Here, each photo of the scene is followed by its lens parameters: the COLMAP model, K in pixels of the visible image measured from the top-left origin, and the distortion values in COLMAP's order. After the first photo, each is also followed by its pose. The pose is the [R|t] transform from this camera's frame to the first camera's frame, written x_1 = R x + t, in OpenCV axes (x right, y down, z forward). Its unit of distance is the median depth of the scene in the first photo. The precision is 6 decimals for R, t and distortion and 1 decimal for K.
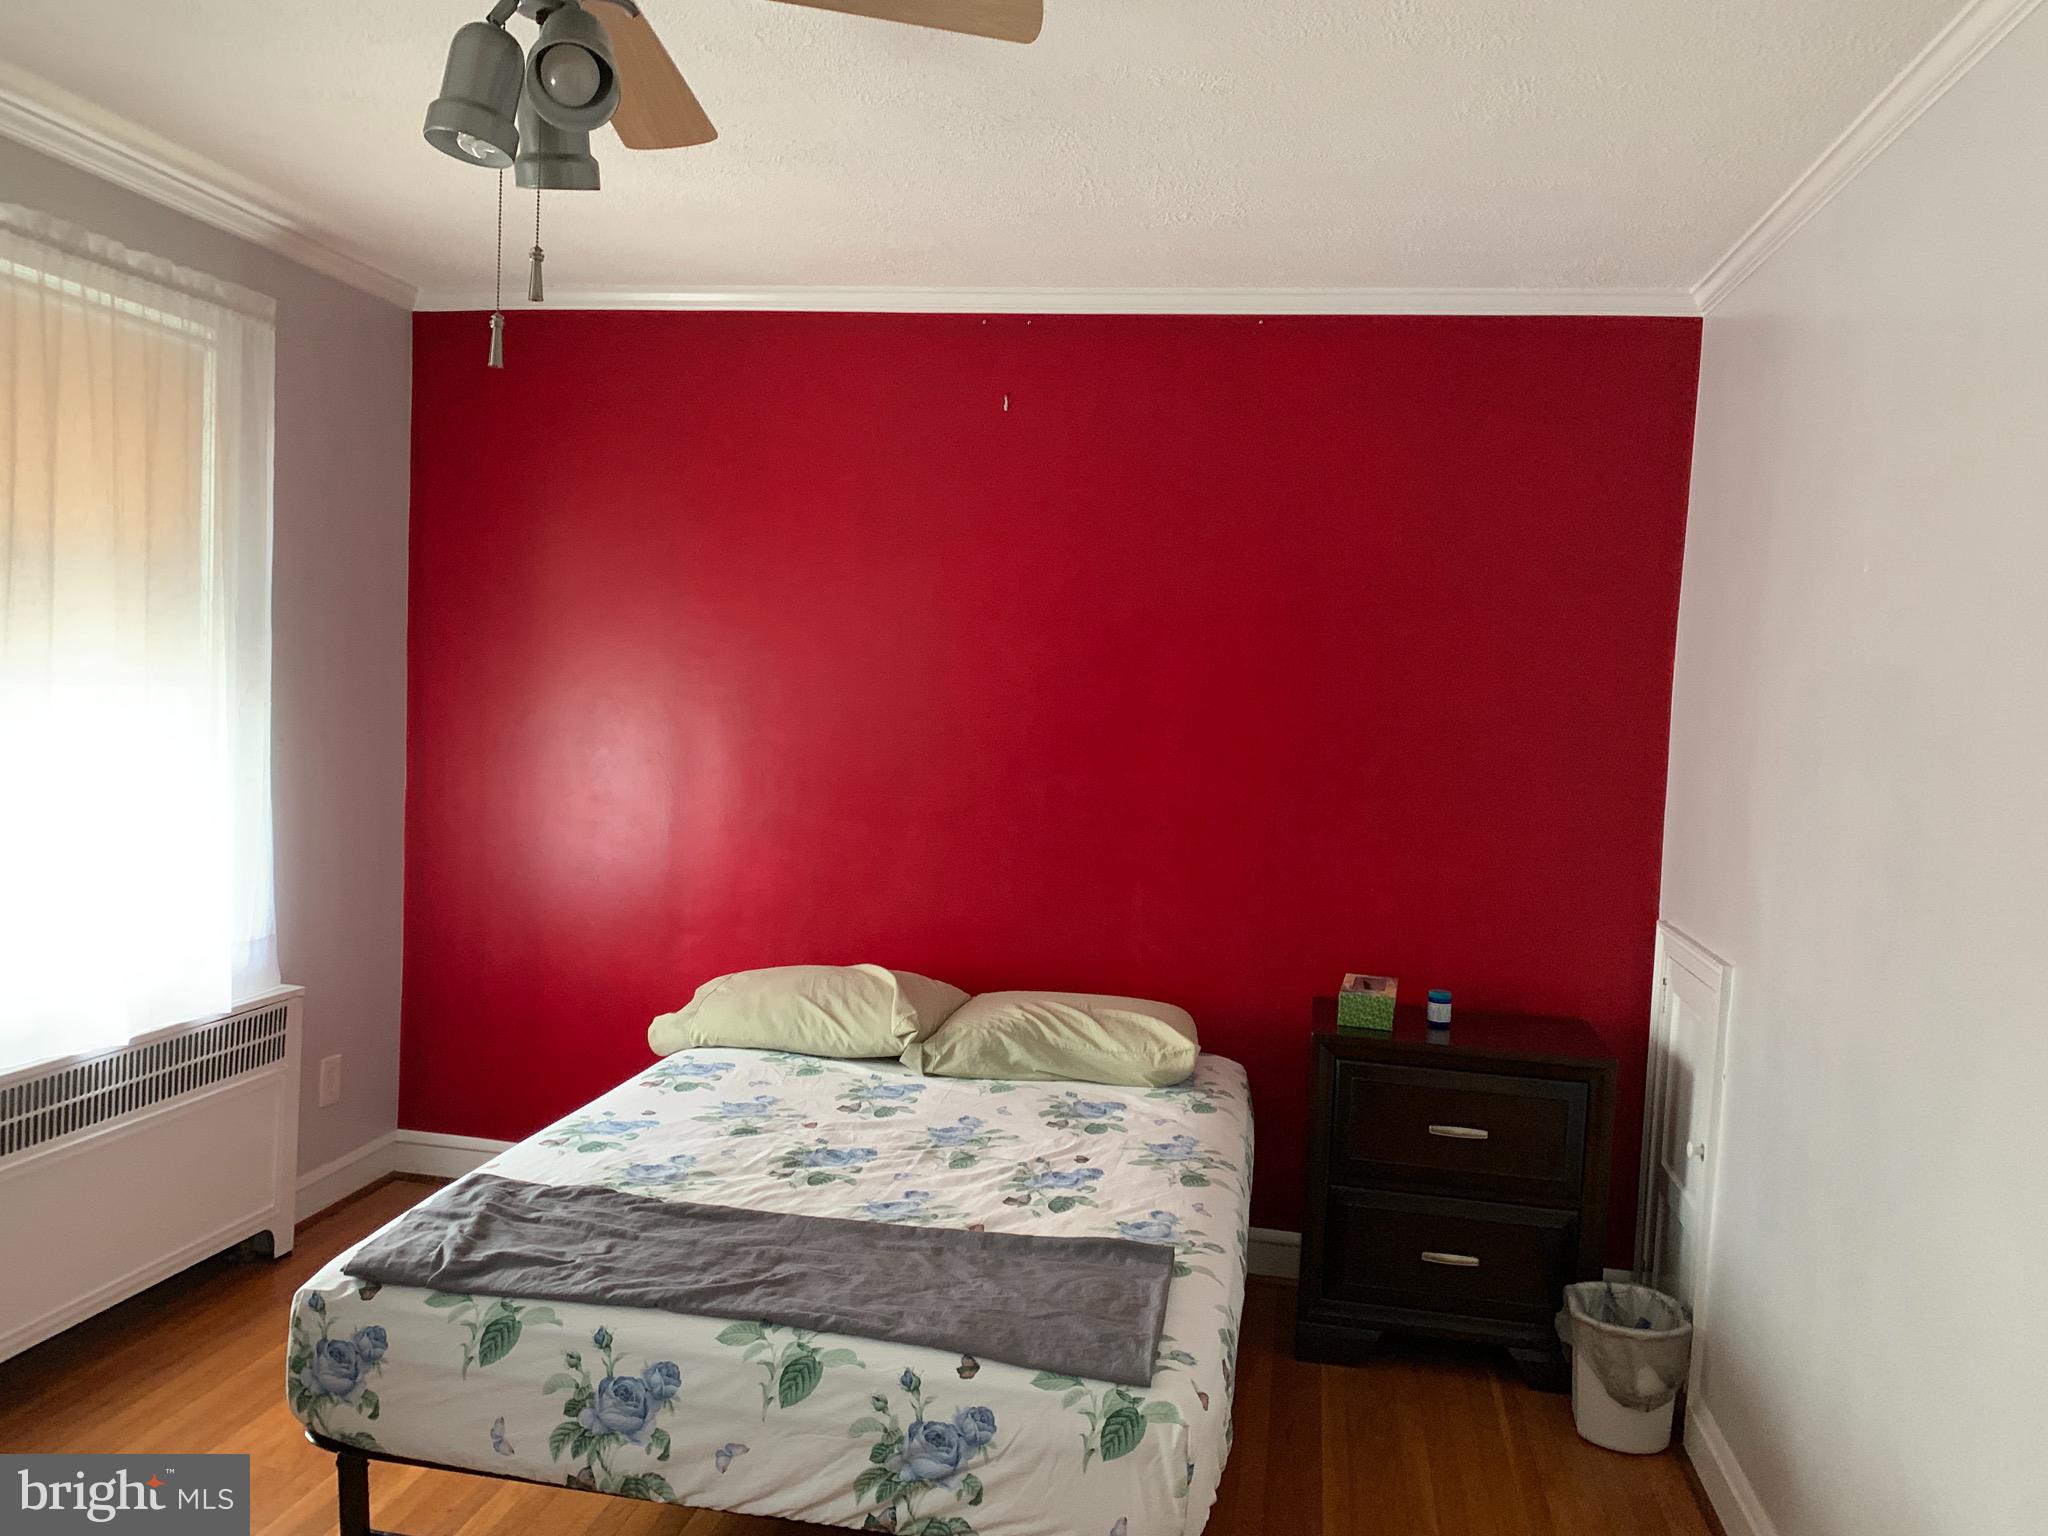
lens RADIAL K [[1524.1, 0, 1019.0], [0, 1524.1, 765.6], [0, 0, 1]] dist [0.028909, -0.027358]
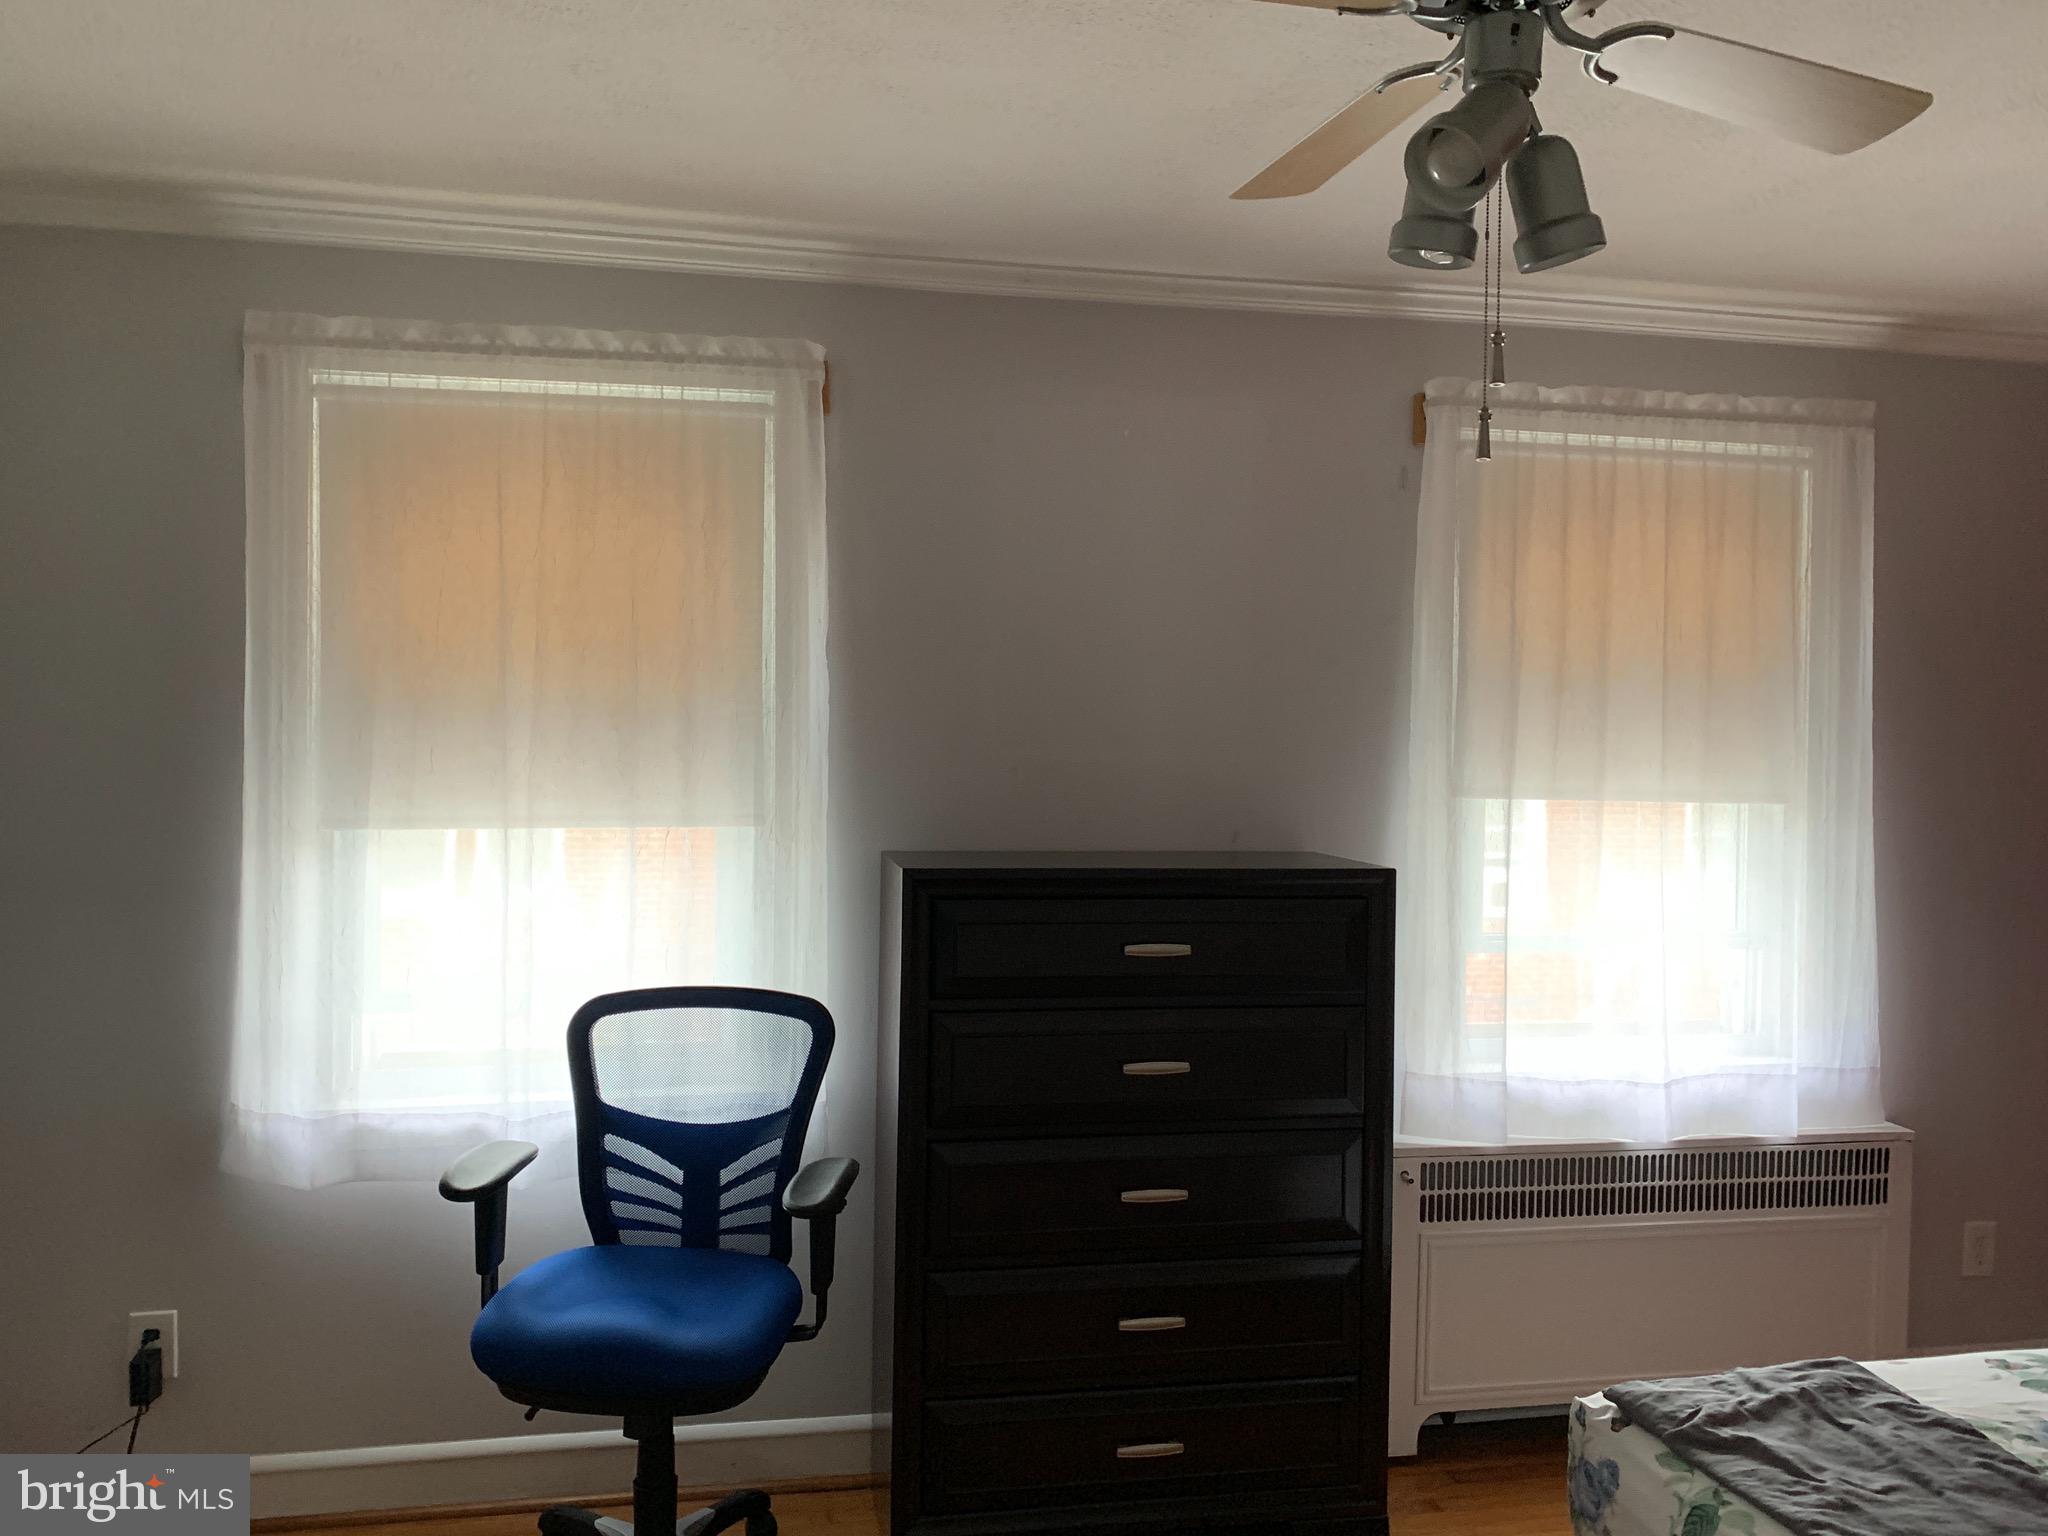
lens RADIAL K [[1524.1, 0, 1019.0], [0, 1524.1, 765.6], [0, 0, 1]] dist [0.028909, -0.027358]
pose [[0.387105, -0.030522, -0.921530, 0.294676], [-0.047943, 0.997434, -0.053175, 0.001726], [0.920788, 0.064765, 0.384648, 0.234567]]
